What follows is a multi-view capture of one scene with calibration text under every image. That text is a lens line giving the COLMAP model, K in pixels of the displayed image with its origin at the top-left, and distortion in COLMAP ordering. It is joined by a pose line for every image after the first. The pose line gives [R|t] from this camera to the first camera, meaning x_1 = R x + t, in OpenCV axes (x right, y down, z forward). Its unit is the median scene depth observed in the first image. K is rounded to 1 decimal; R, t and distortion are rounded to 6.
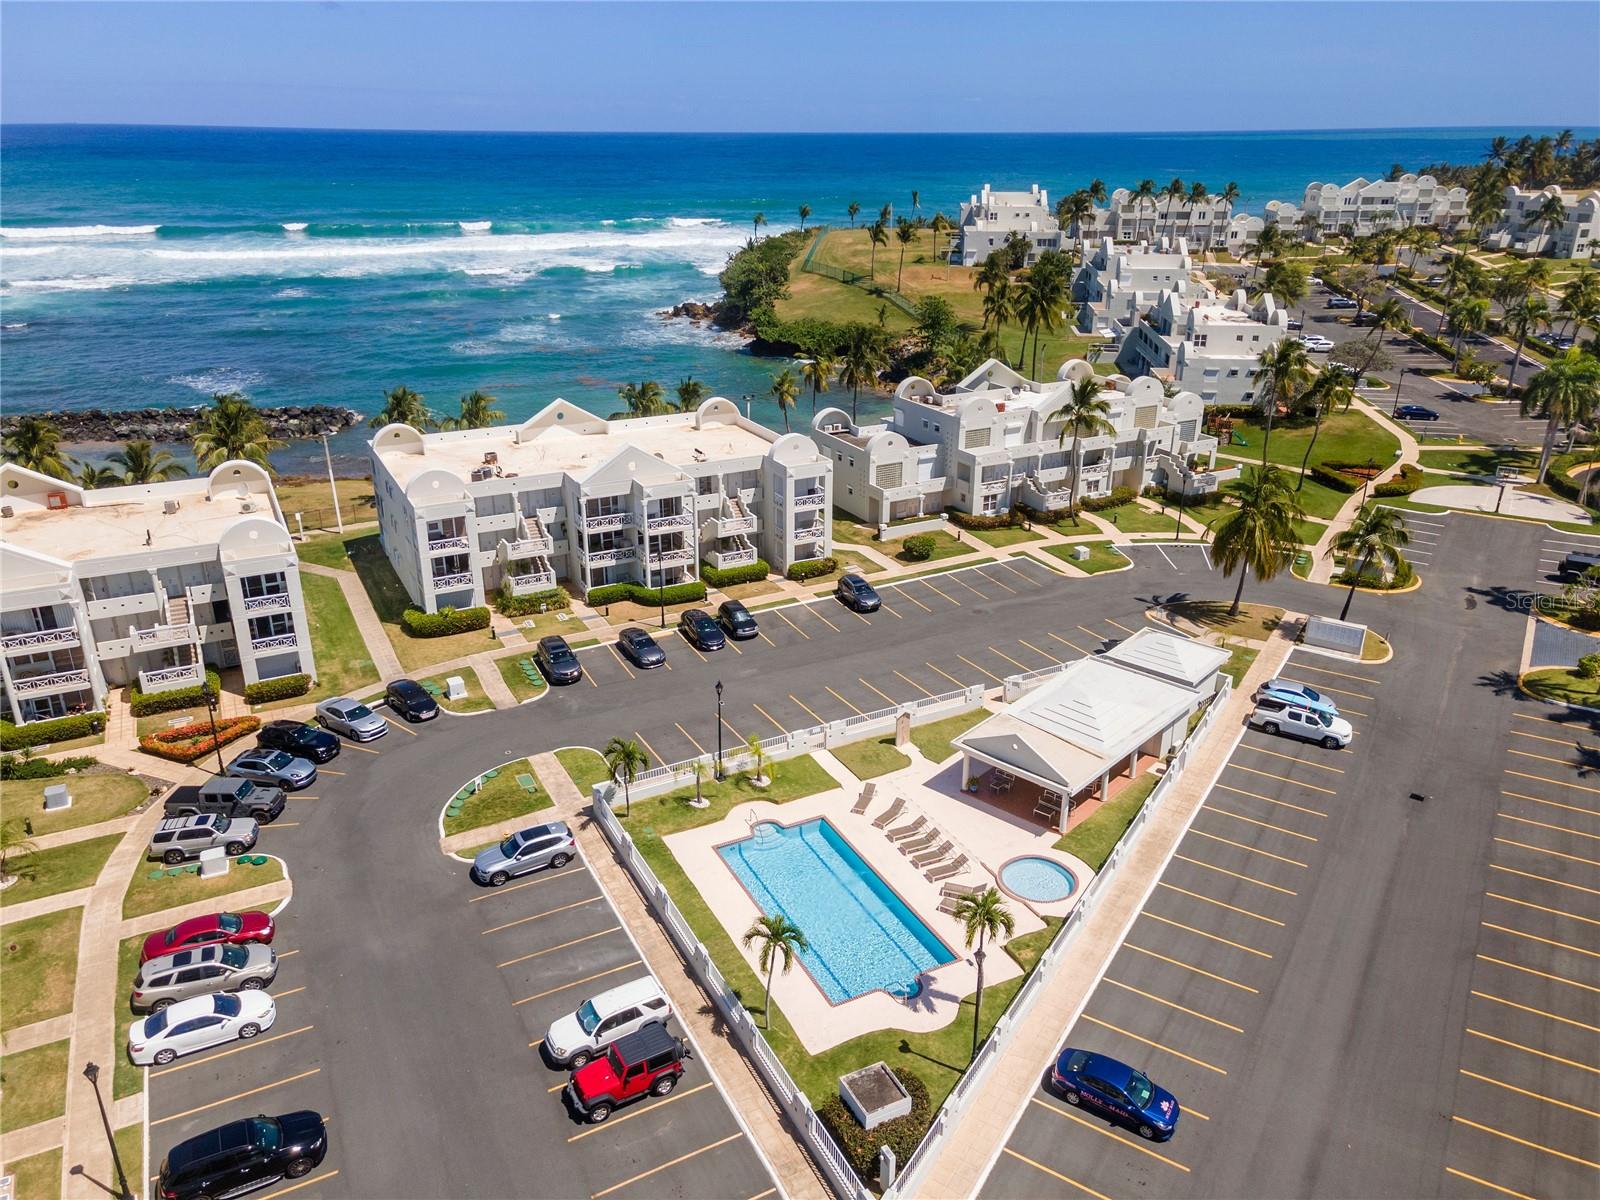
lens RADIAL K [[1125.3, 0, 800.0], [0, 1125.3, 600.0], [0, 0, 1]] dist [0.045292, 0.001828]
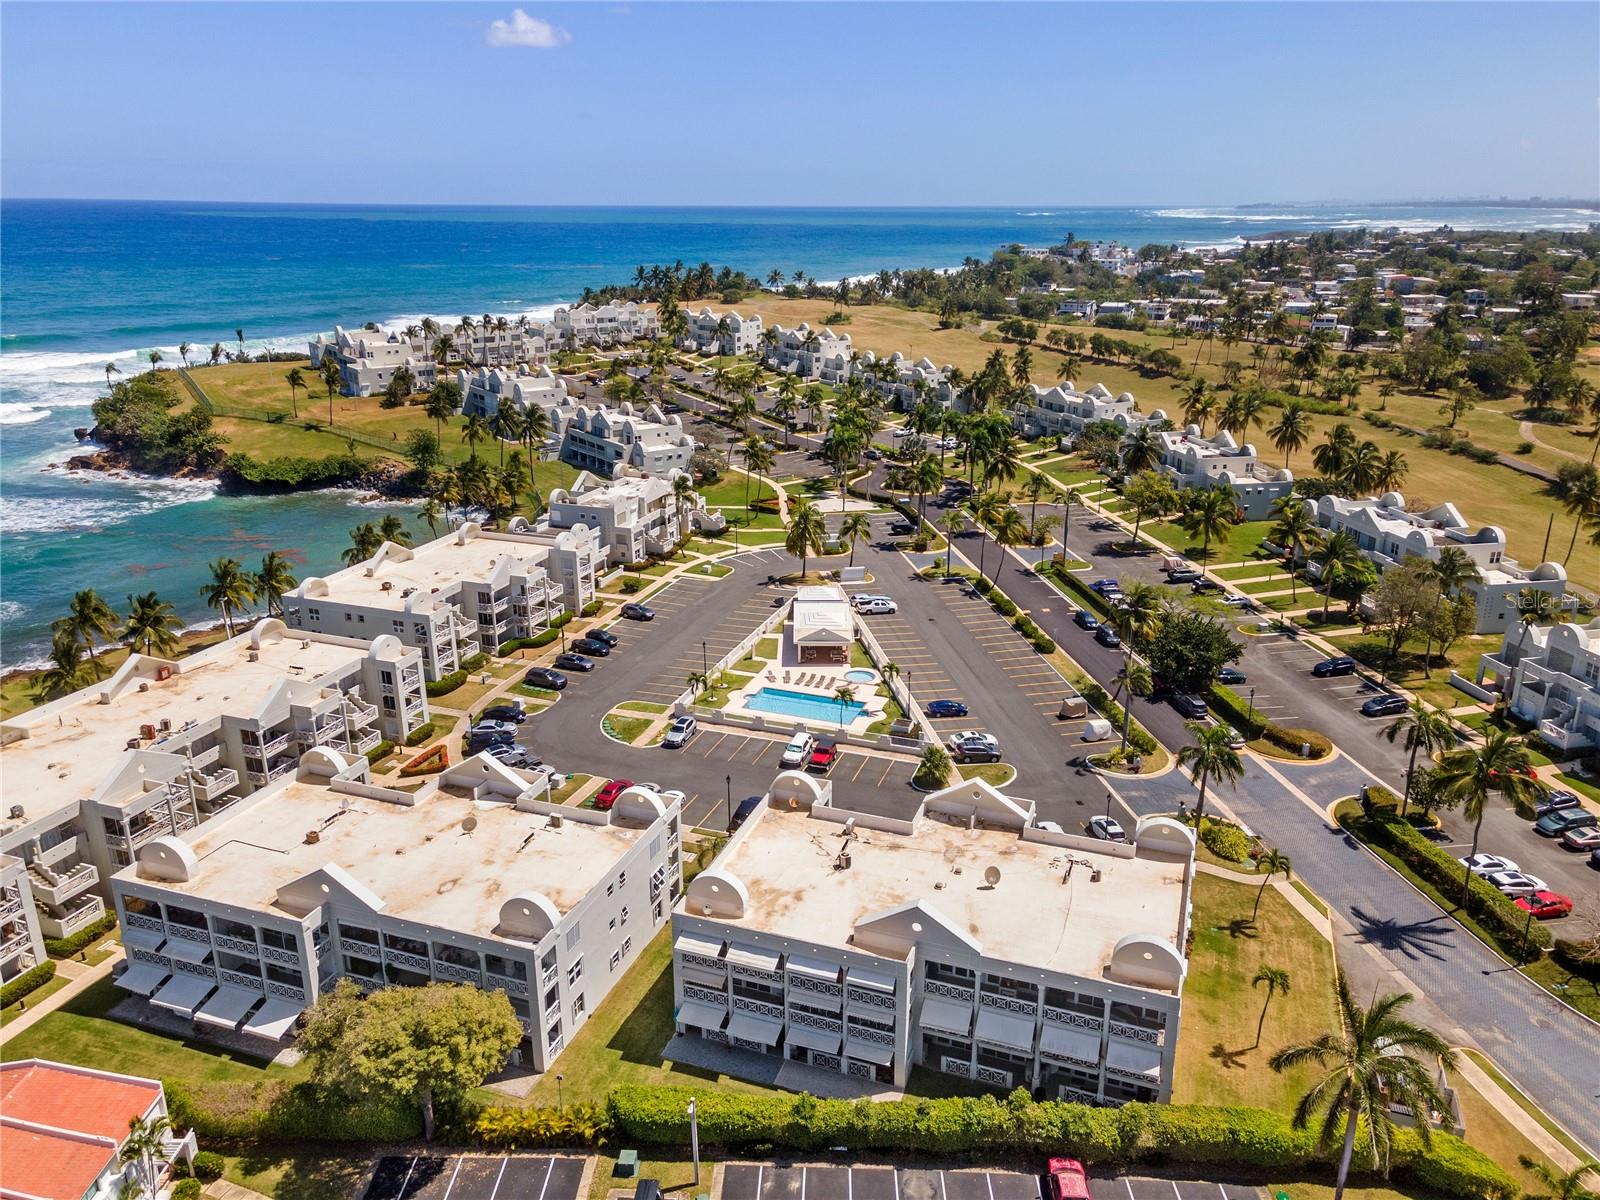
lens RADIAL K [[1125.3, 0, 800.0], [0, 1125.3, 600.0], [0, 0, 1]] dist [0.045292, 0.001828]
pose [[0.739520, -0.220378, 0.636038, -0.785293], [0.258991, 0.965304, 0.033336, -0.015237], [-0.621317, 0.140075, 0.770937, -0.459901]]
